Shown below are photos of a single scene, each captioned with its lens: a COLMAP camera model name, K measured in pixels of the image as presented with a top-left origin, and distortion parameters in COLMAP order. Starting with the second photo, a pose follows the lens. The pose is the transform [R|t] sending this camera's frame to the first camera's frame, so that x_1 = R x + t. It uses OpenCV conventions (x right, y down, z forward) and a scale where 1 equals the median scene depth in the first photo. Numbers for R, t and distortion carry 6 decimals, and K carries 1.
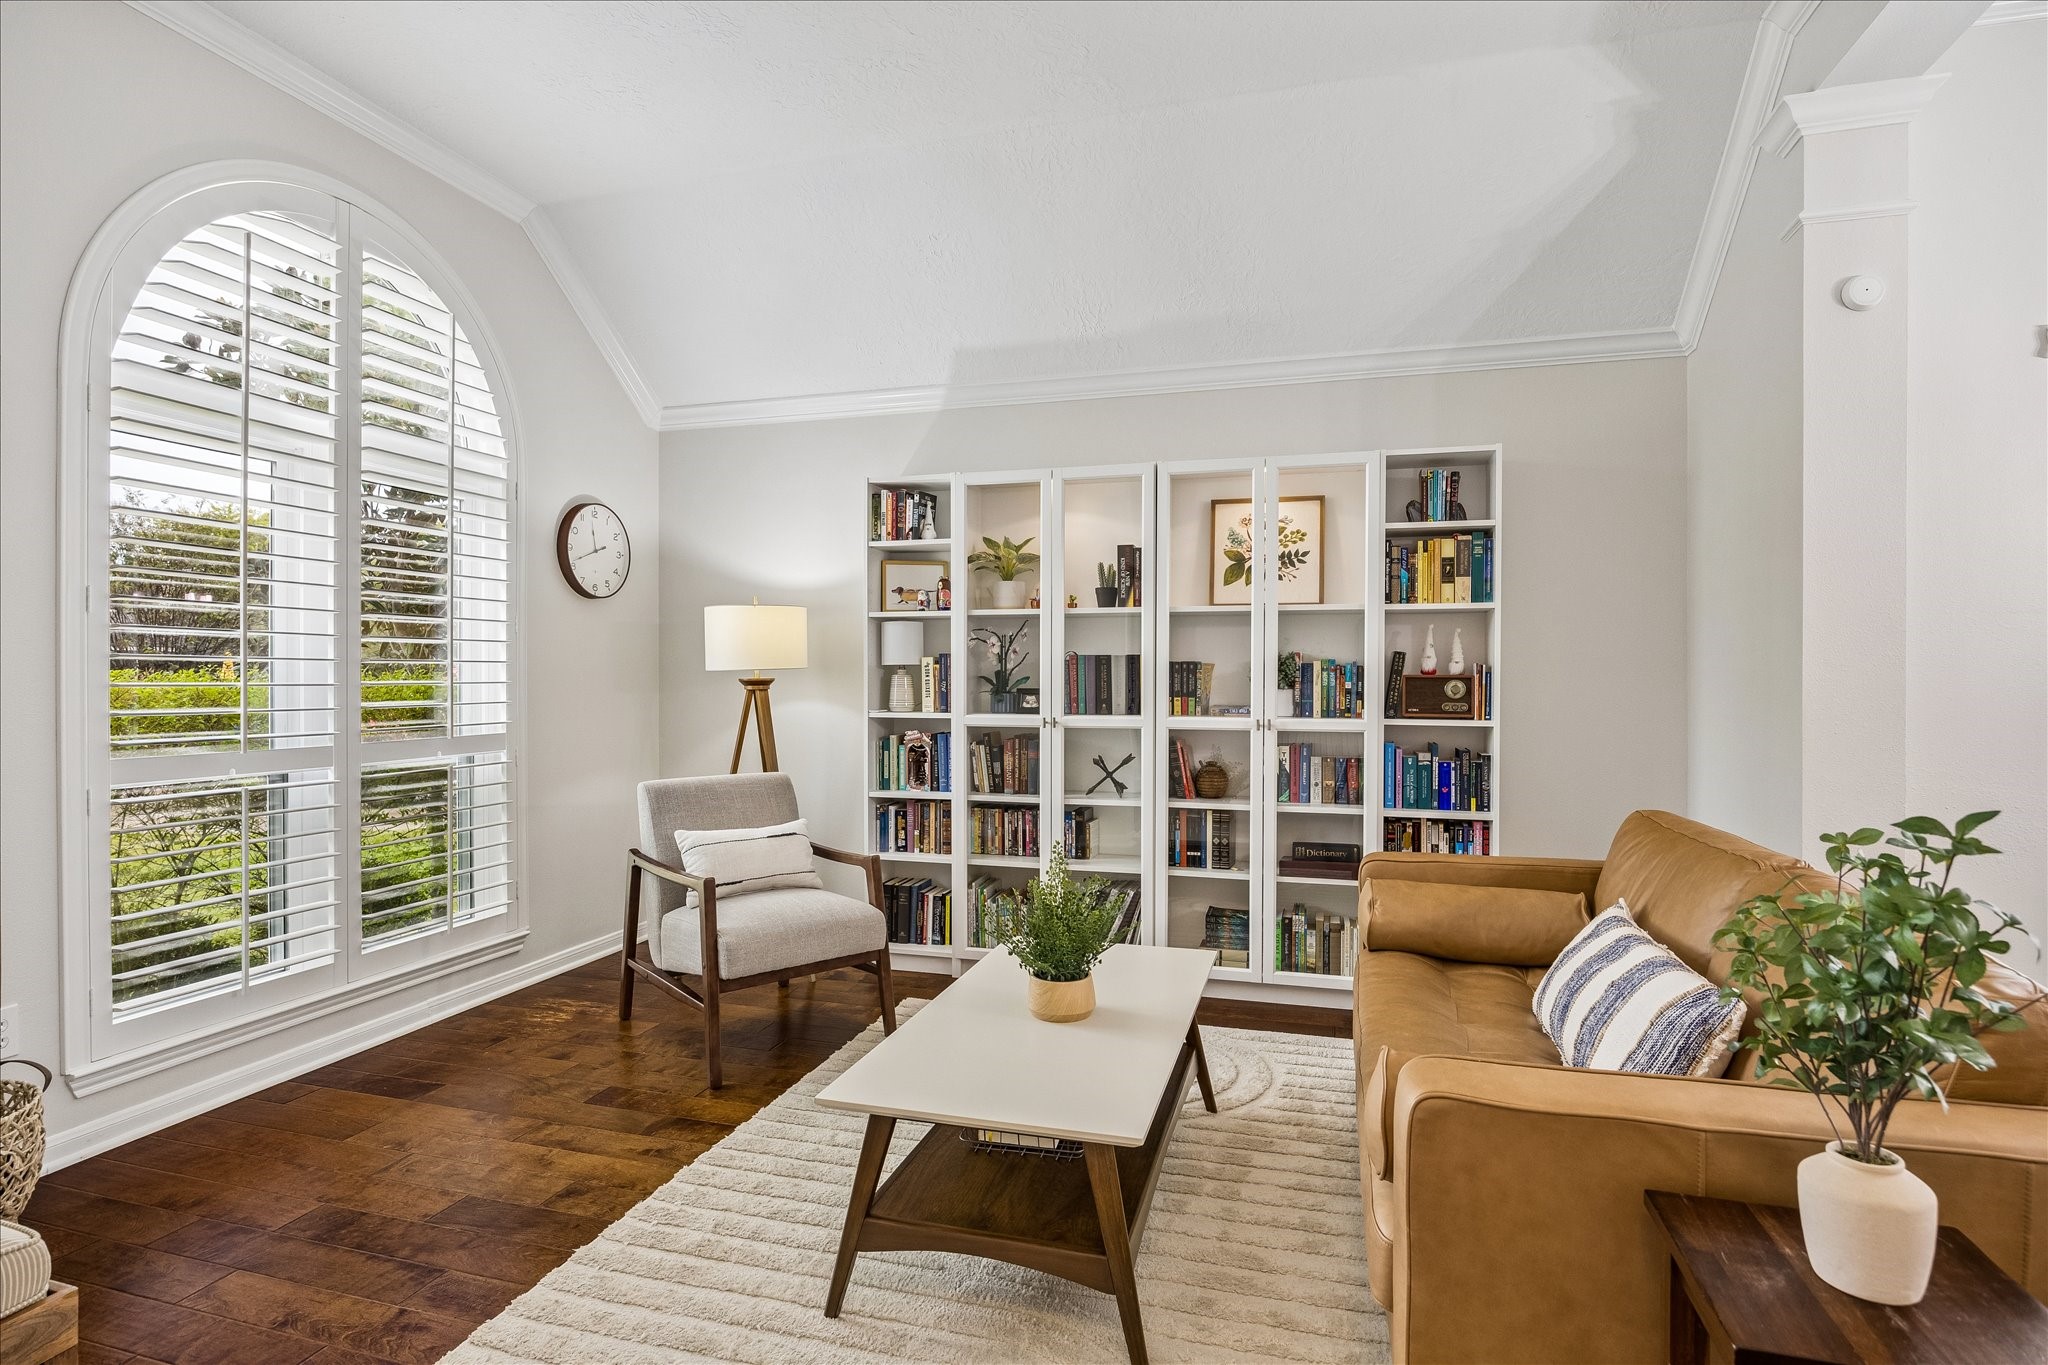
lens RADIAL K [[1031.2, 0, 1022.9], [0, 1031.2, 687.6], [0, 0, 1]] dist [-0.001976, -0.000051]
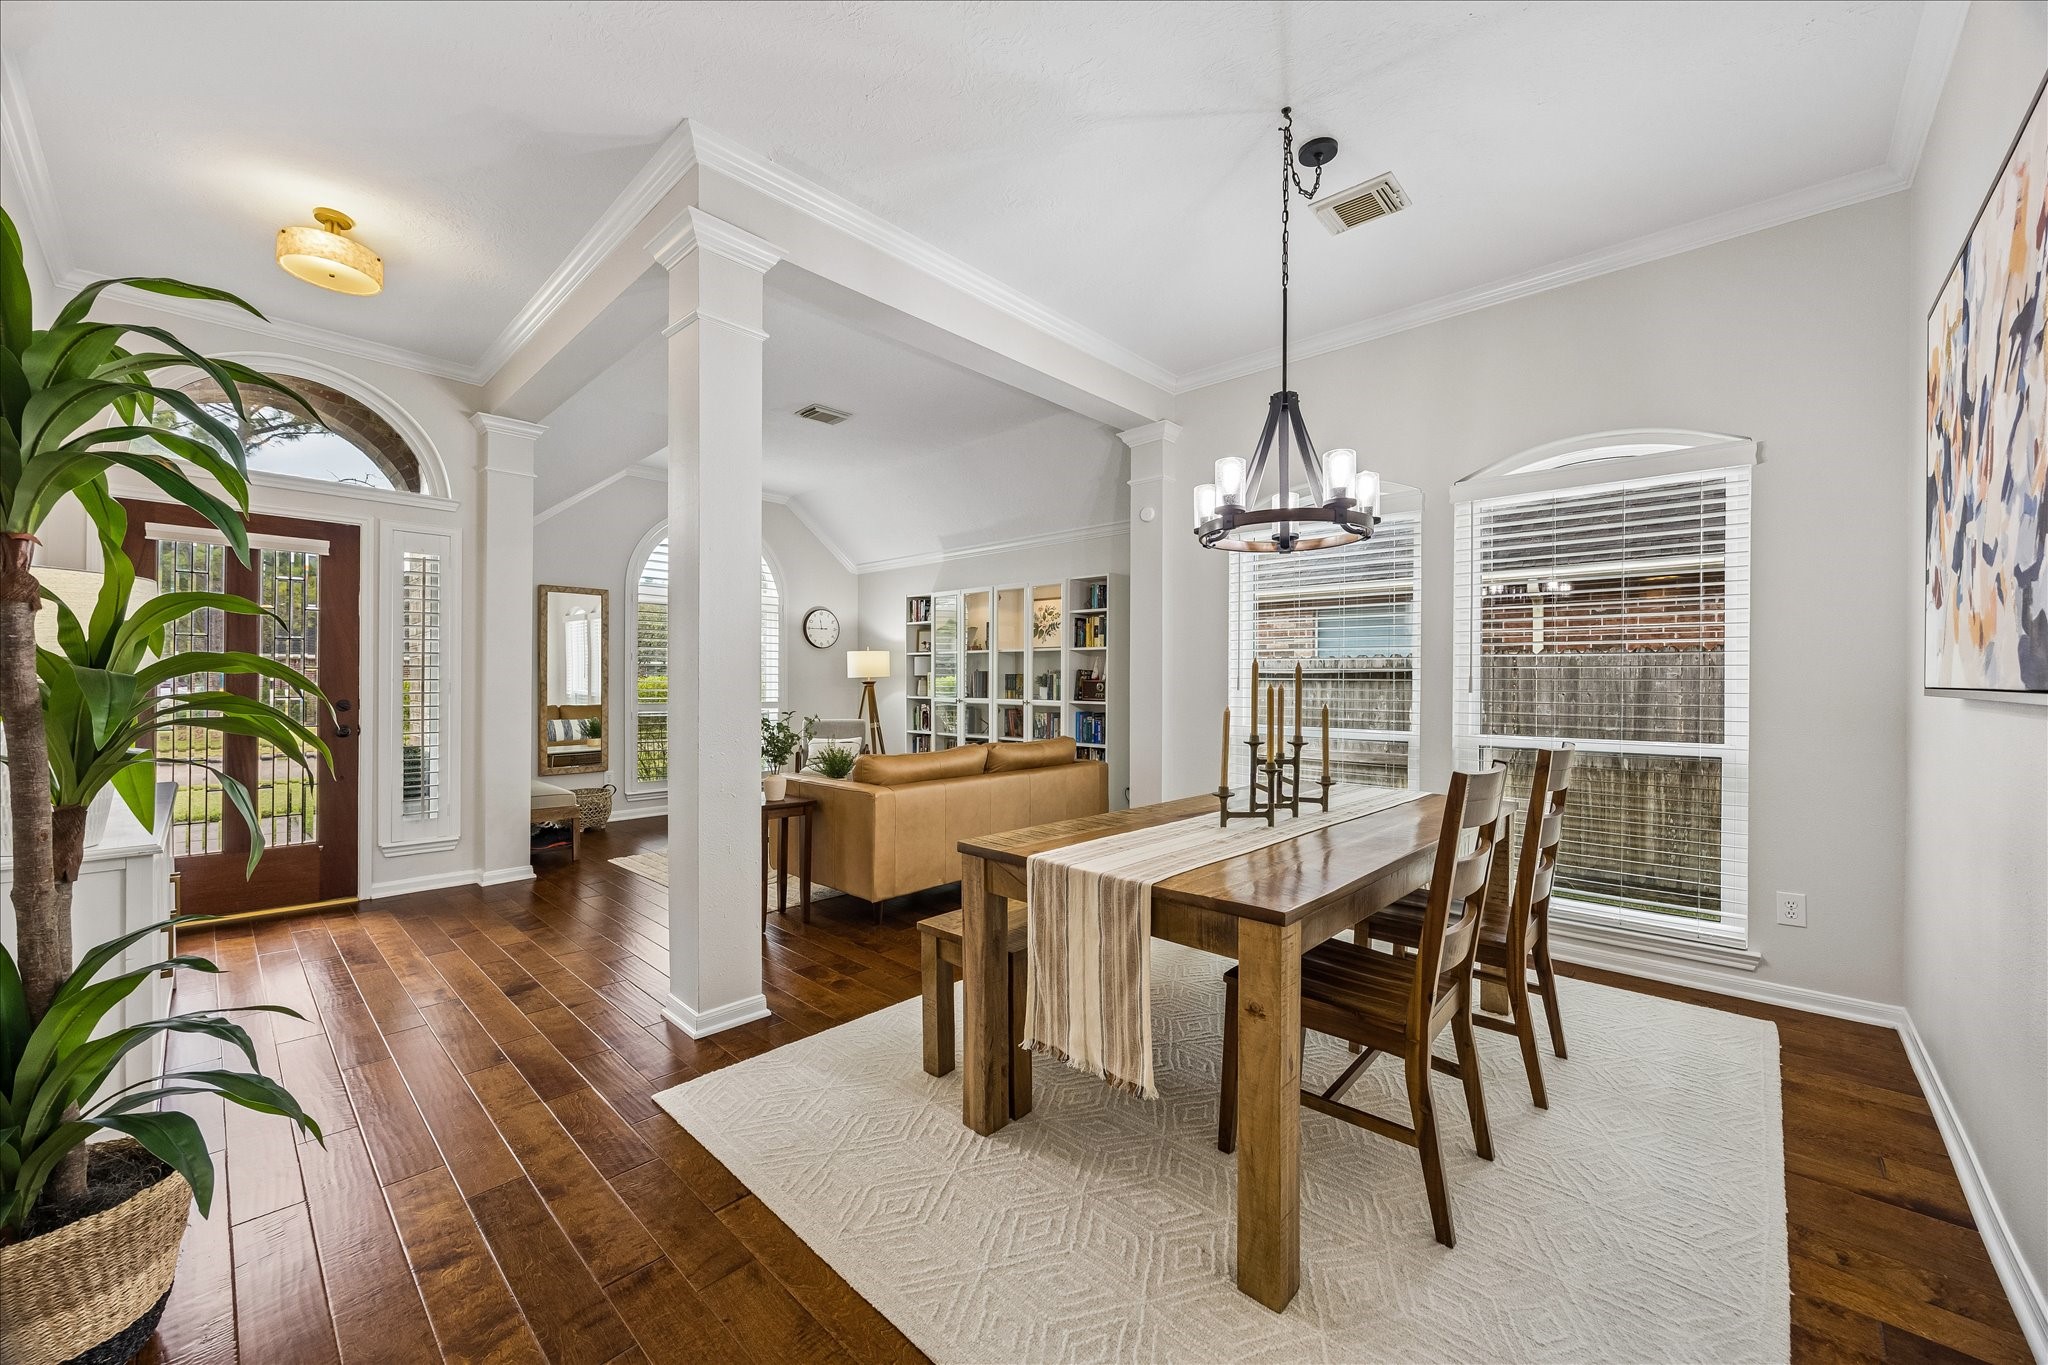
lens RADIAL K [[779.6, 0, 1016.8], [0, 779.6, 682.3], [0, 0, 1]] dist [-0.003023, -0.000033]
pose [[0.891015, 0.003197, -0.453963, 0.861330], [-0.004234, 0.999990, -0.001268, -0.005296], [0.453954, 0.003052, 0.891020, -0.444055]]
